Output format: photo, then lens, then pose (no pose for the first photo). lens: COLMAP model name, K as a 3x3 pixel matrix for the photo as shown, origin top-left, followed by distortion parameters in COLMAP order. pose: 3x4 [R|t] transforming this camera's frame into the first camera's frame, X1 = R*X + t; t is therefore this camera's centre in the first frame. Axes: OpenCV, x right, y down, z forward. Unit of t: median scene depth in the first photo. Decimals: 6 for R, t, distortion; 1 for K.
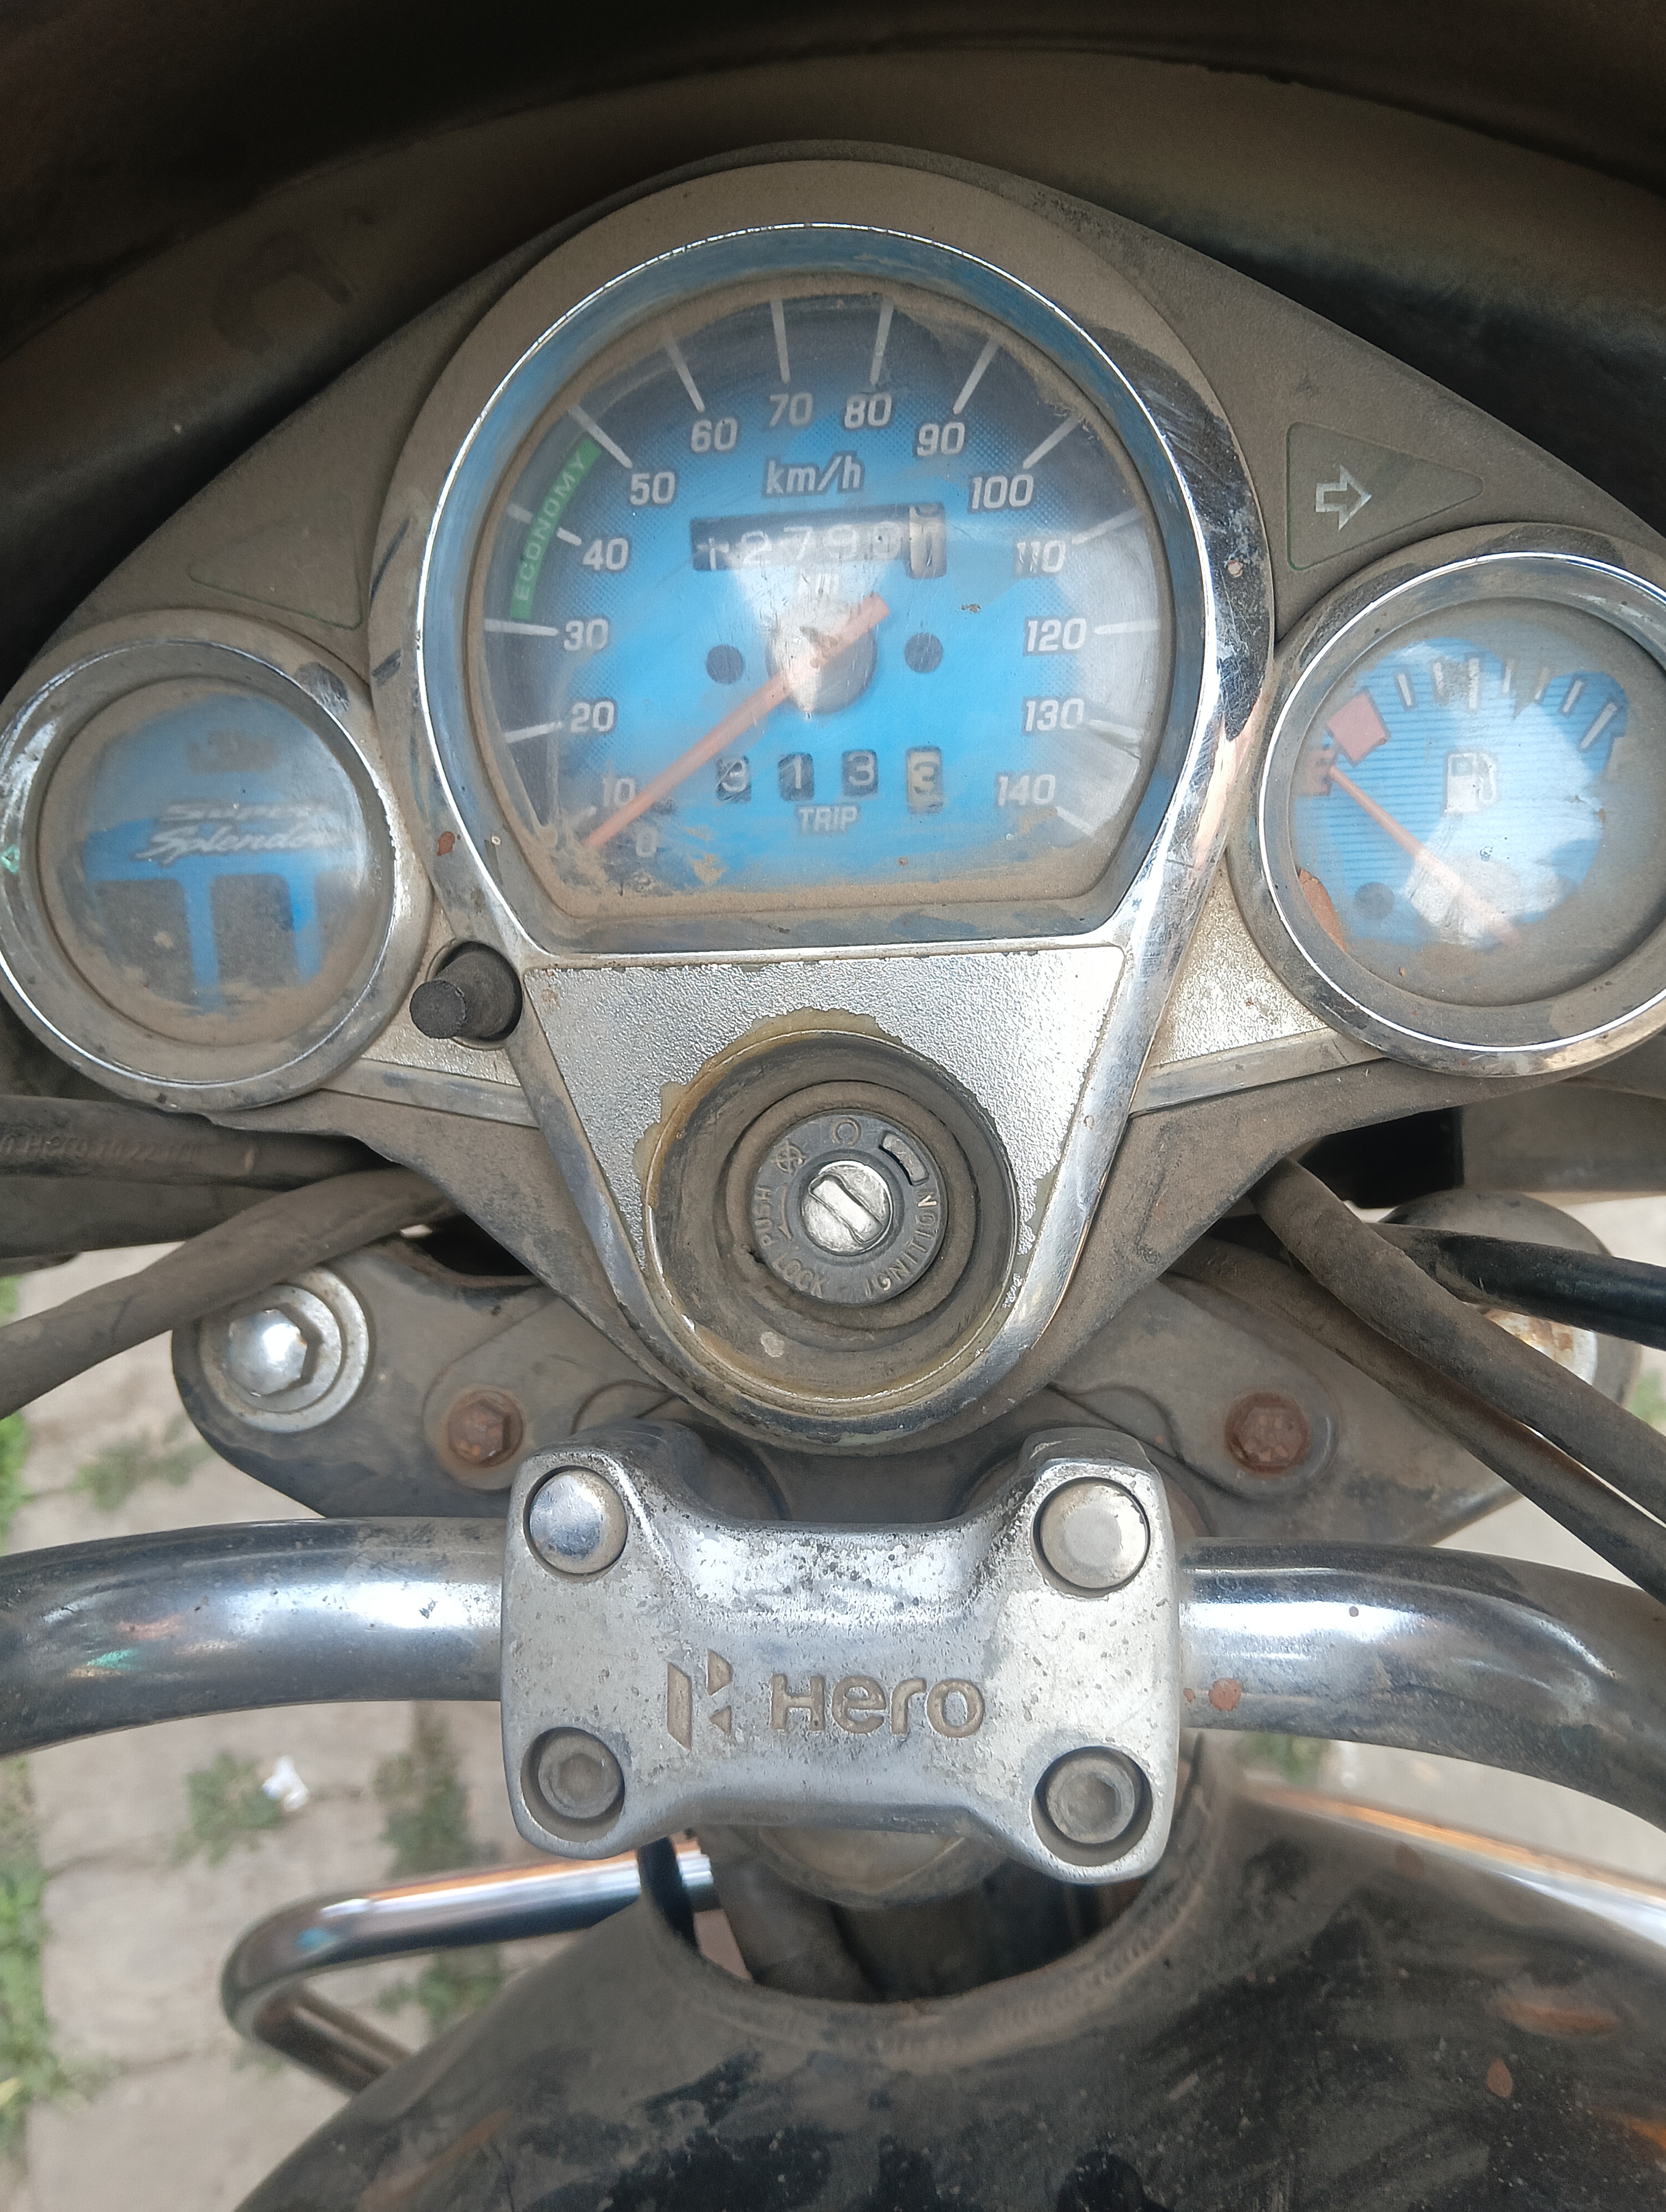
lens RADIAL K [[1826.8, 0, 819.2], [0, 1826.8, 1121.7], [0, 0, 1]] dist [0.072991, -0.239324]
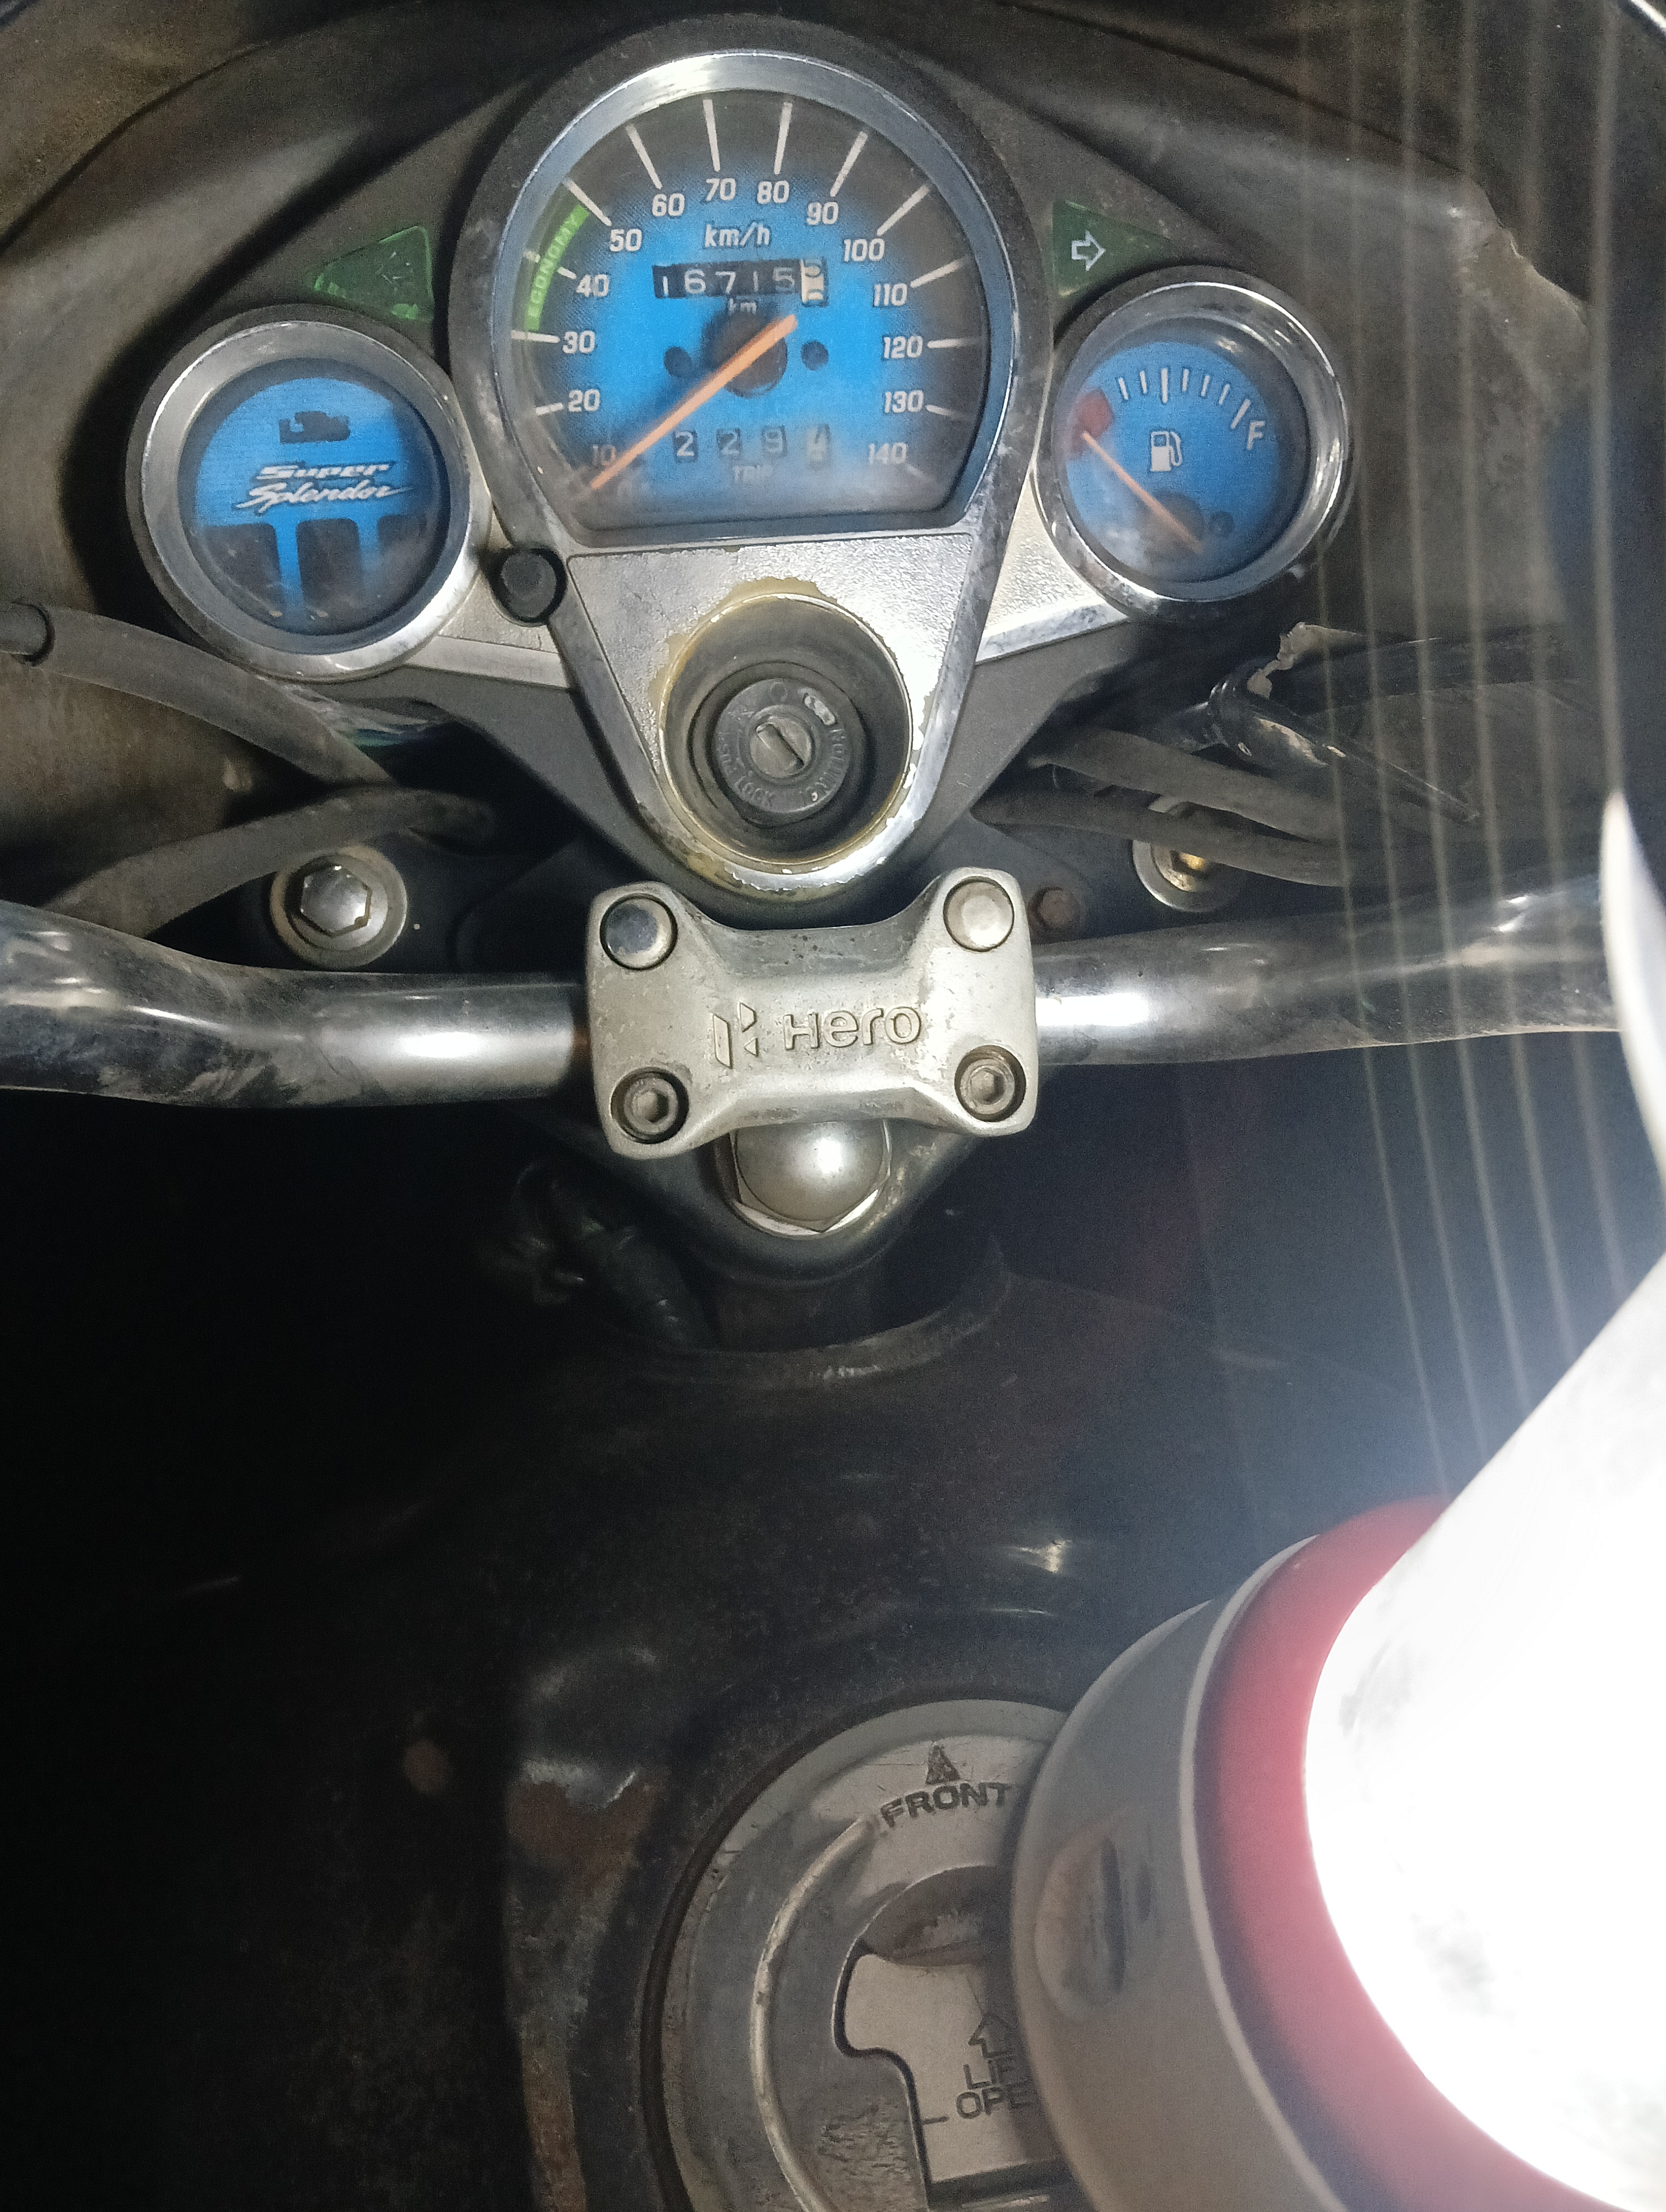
lens RADIAL K [[1826.8, 0, 836.5], [0, 1826.8, 1119.4], [0, 0, 1]] dist [0.072991, -0.239324]
pose [[0.970182, -0.063251, 0.233980, -0.317663], [0.064372, 0.997922, 0.002851, 0.359807], [-0.233675, 0.012296, 0.972237, -0.442329]]
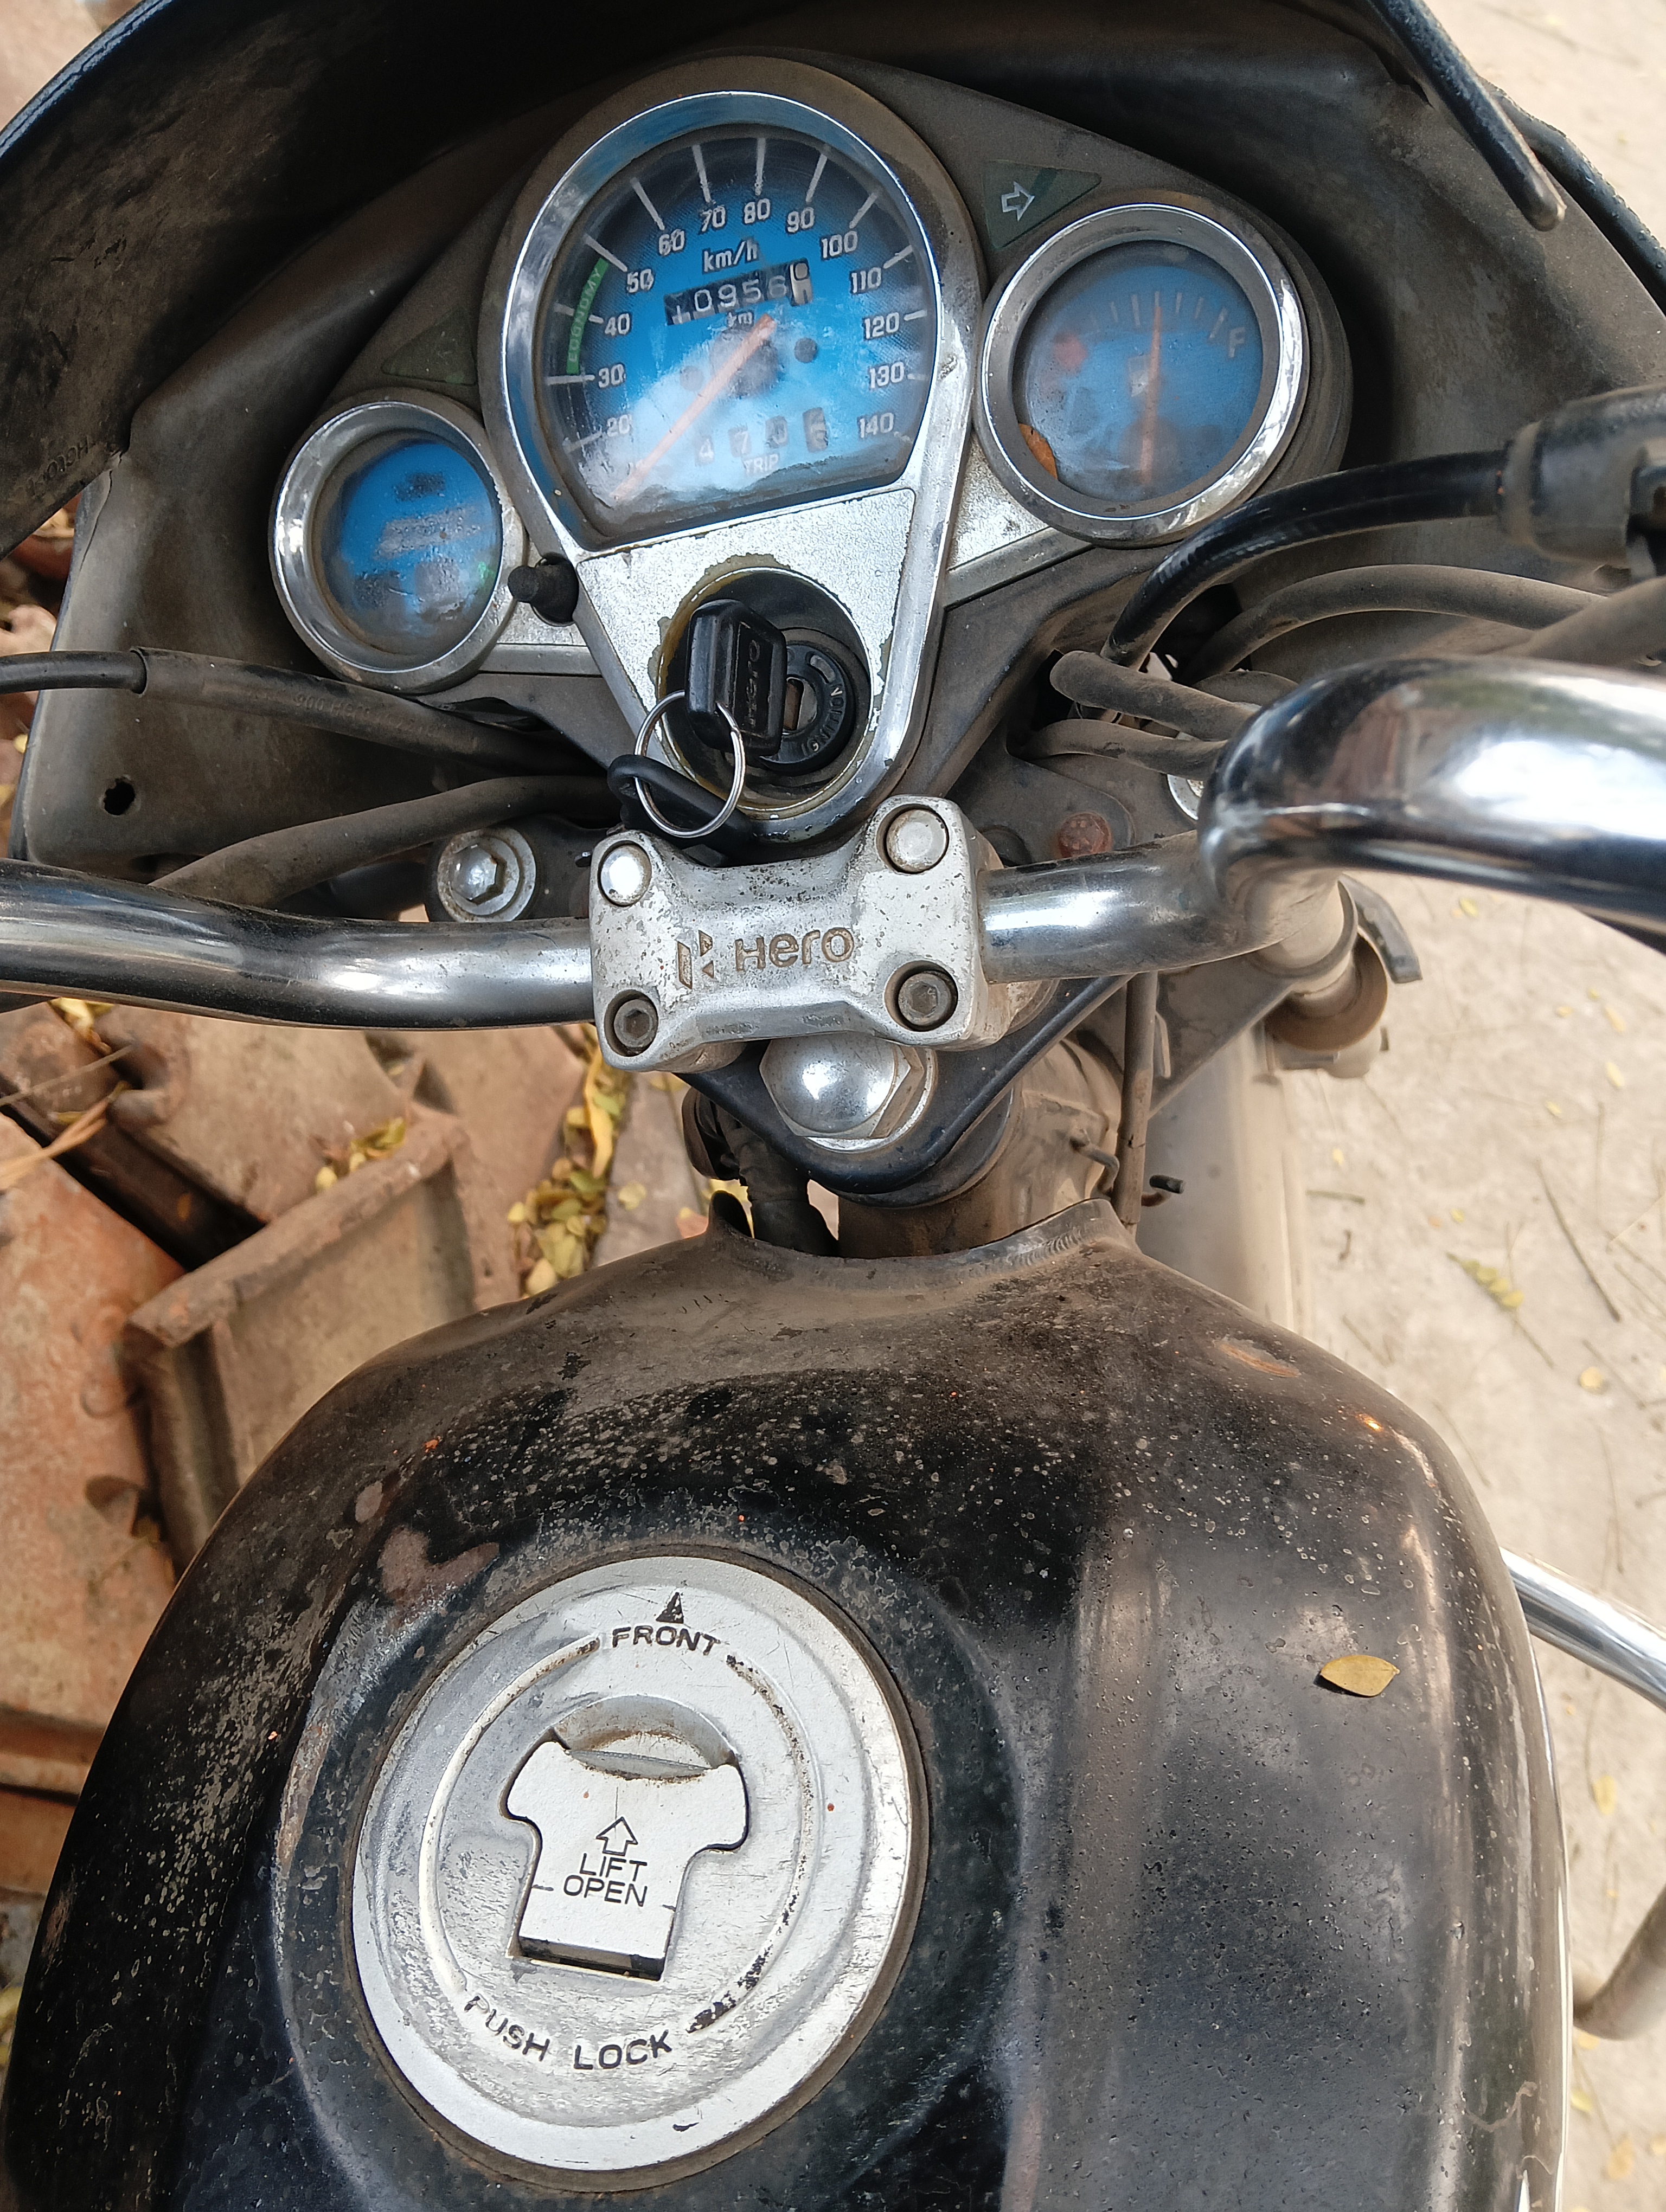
lens RADIAL K [[1826.8, 0, 821.3], [0, 1826.8, 1102.8], [0, 0, 1]] dist [0.072991, -0.239324]
pose [[0.977642, -0.075857, -0.196117, 0.346777], [0.067296, 0.996481, -0.049963, 0.502305], [0.199217, 0.035648, 0.979307, -0.582021]]
